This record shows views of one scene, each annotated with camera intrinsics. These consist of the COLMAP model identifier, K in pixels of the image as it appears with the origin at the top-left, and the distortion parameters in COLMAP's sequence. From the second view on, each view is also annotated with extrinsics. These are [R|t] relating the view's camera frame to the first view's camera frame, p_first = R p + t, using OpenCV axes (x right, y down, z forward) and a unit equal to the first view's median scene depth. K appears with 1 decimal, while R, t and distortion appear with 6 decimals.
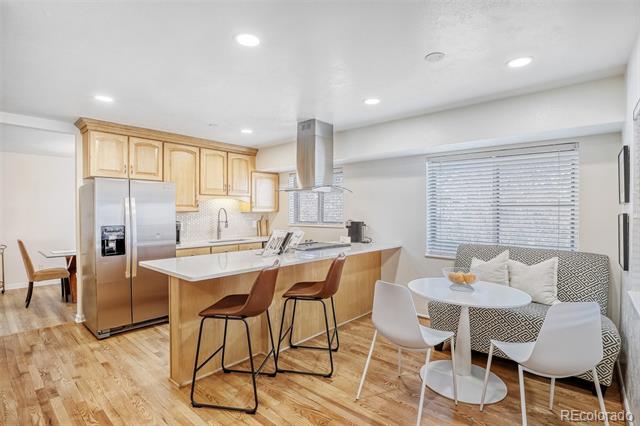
lens RADIAL K [[308.4, 0, 304.6], [0, 308.4, 215.1], [0, 0, 1]] dist [-0.001328, -0.000262]
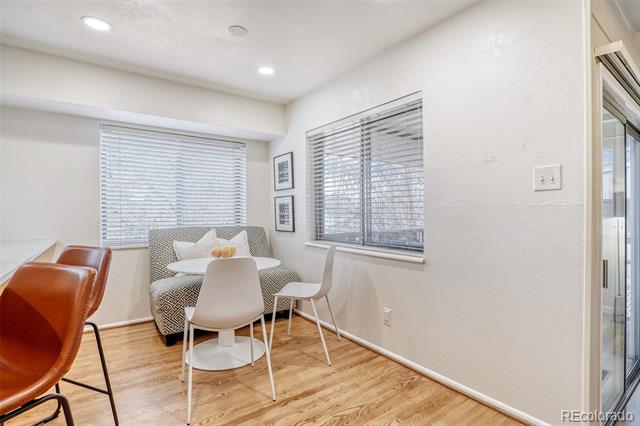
lens RADIAL K [[336.3, 0, 320.0], [0, 336.3, 213.0], [0, 0, 1]] dist [-0.000425, -0.000207]
pose [[0.212988, -0.009467, 0.977009, -0.317816], [0.016026, 0.999852, 0.006194, 0.042084], [-0.976923, 0.014338, 0.213108, 0.274684]]
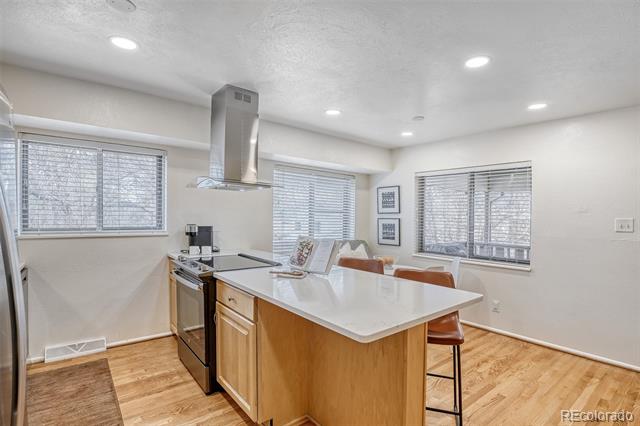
lens RADIAL K [[333.5, 0, 321.1], [0, 333.5, 218.7], [0, 0, 1]] dist [-0.000417, -0.000270]
pose [[0.169606, -0.003479, 0.985506, -0.687832], [-0.010542, 0.999930, 0.005344, -0.004540], [-0.985456, -0.011295, 0.169557, 0.619268]]
